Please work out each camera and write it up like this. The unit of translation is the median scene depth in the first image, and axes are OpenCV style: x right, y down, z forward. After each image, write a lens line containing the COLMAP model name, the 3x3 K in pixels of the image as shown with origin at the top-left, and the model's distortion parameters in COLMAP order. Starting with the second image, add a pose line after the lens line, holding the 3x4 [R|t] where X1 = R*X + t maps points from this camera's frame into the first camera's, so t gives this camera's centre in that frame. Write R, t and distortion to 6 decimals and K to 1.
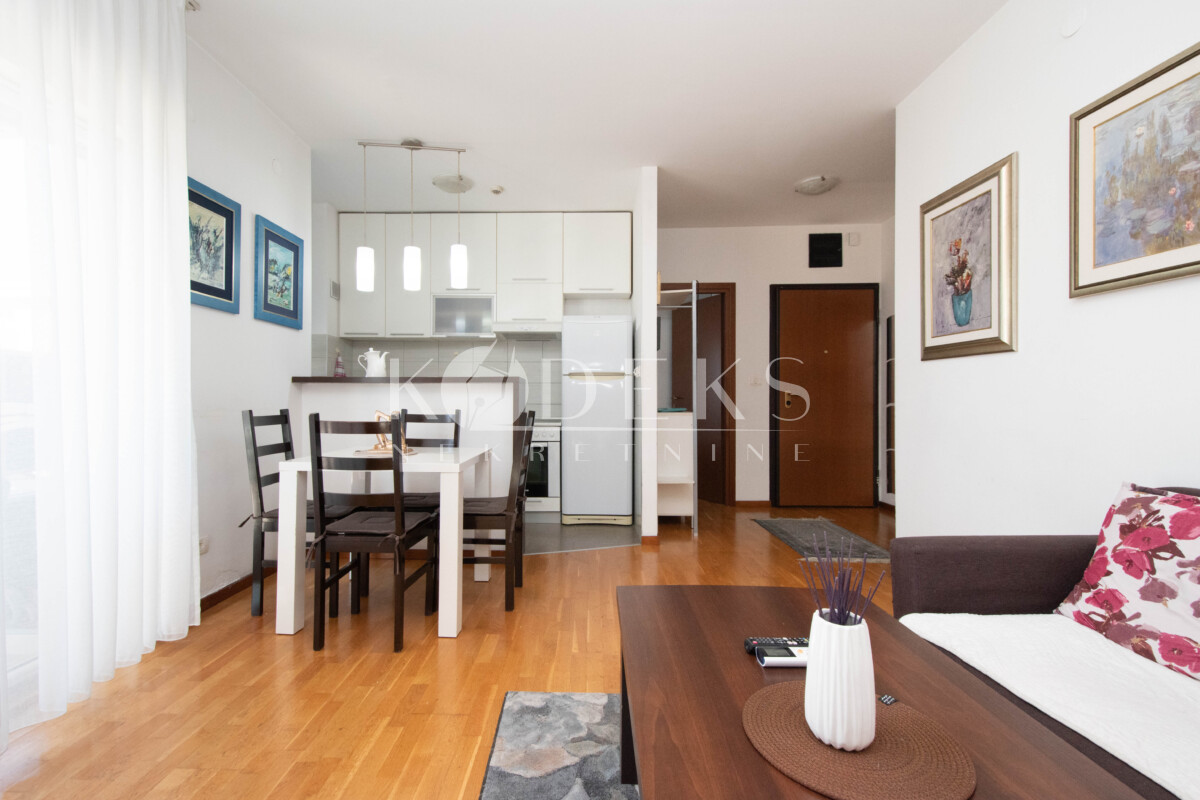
lens RADIAL K [[530.2, 0, 589.4], [0, 530.2, 393.0], [0, 0, 1]] dist [0.012584, -0.003513]
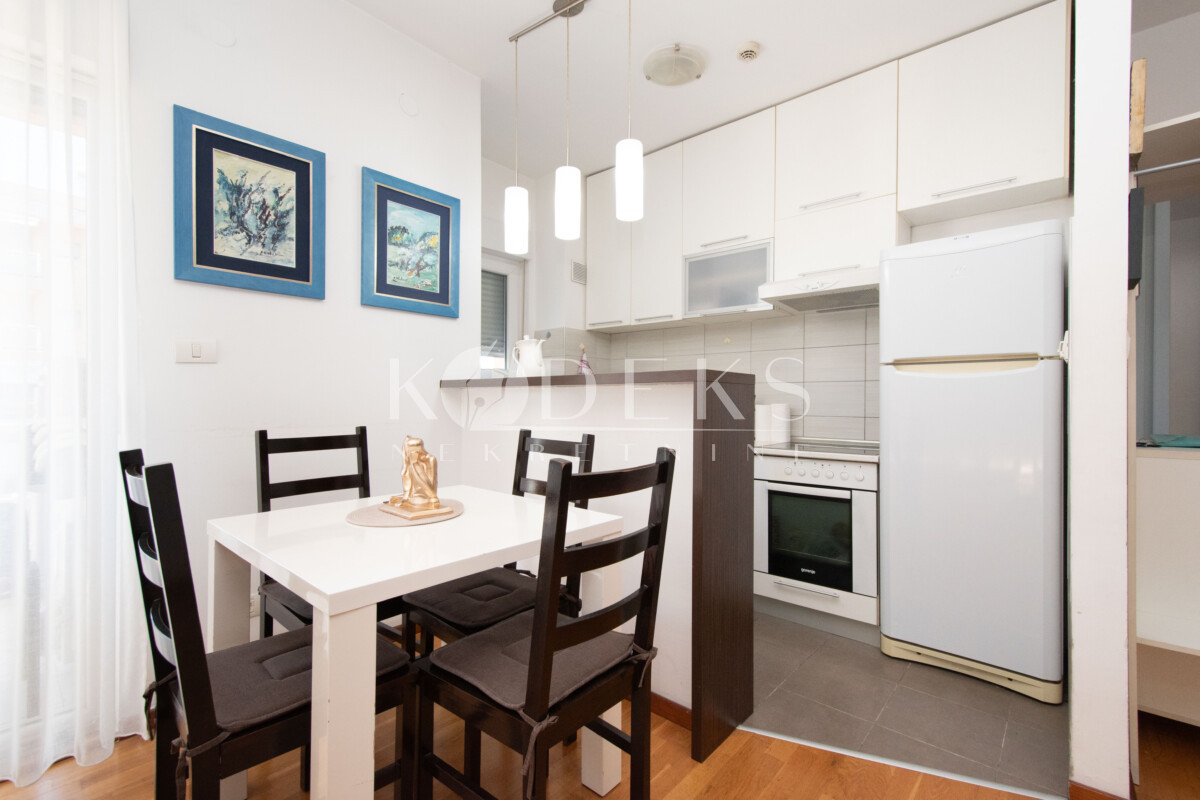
lens RADIAL K [[530.2, 0, 599.6], [0, 530.2, 399.4], [0, 0, 1]] dist [0.012584, -0.003513]
pose [[0.753352, 0.000728, -0.657617, 0.117329], [0.006494, 0.999942, 0.008546, -0.008507], [0.657585, -0.010708, 0.753304, 0.599545]]
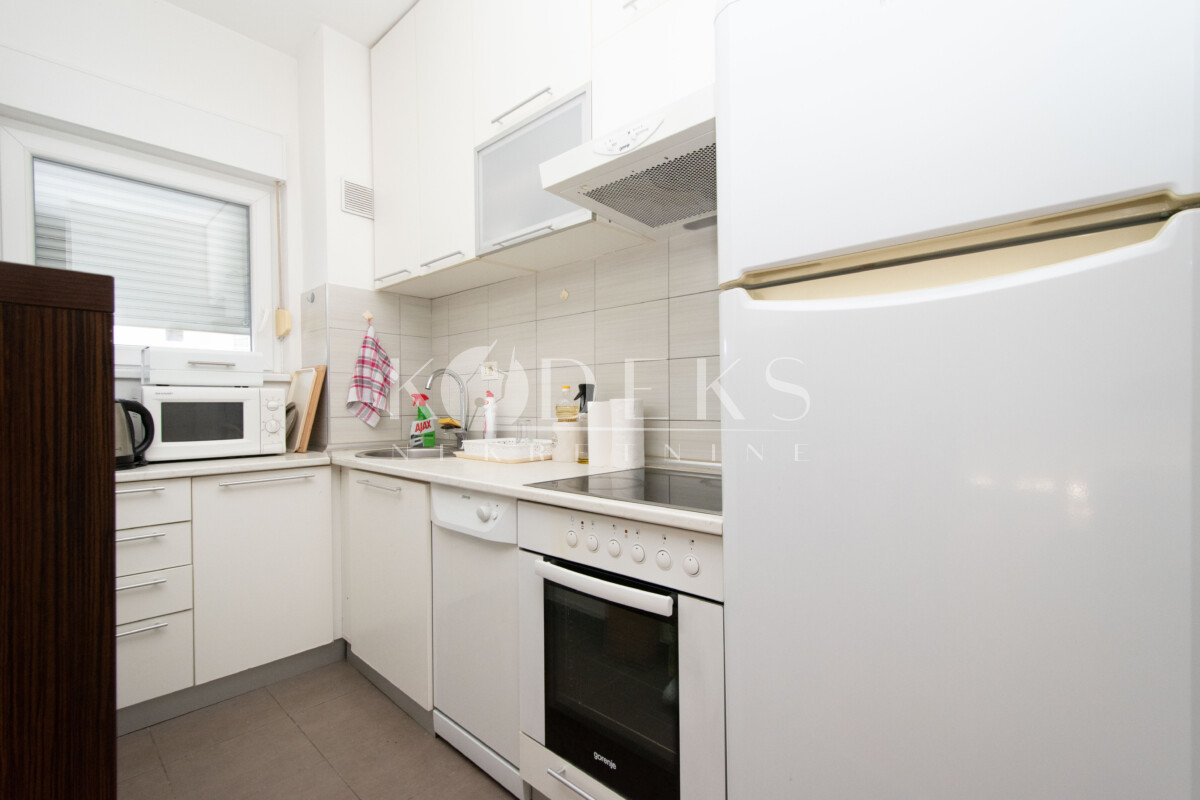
lens RADIAL K [[530.2, 0, 607.6], [0, 530.2, 410.2], [0, 0, 1]] dist [0.012584, -0.003513]
pose [[0.733744, 0.000296, -0.679426, 0.077840], [0.019032, 0.999599, 0.020989, 0.009990], [0.679159, -0.028331, 0.733444, 1.145402]]
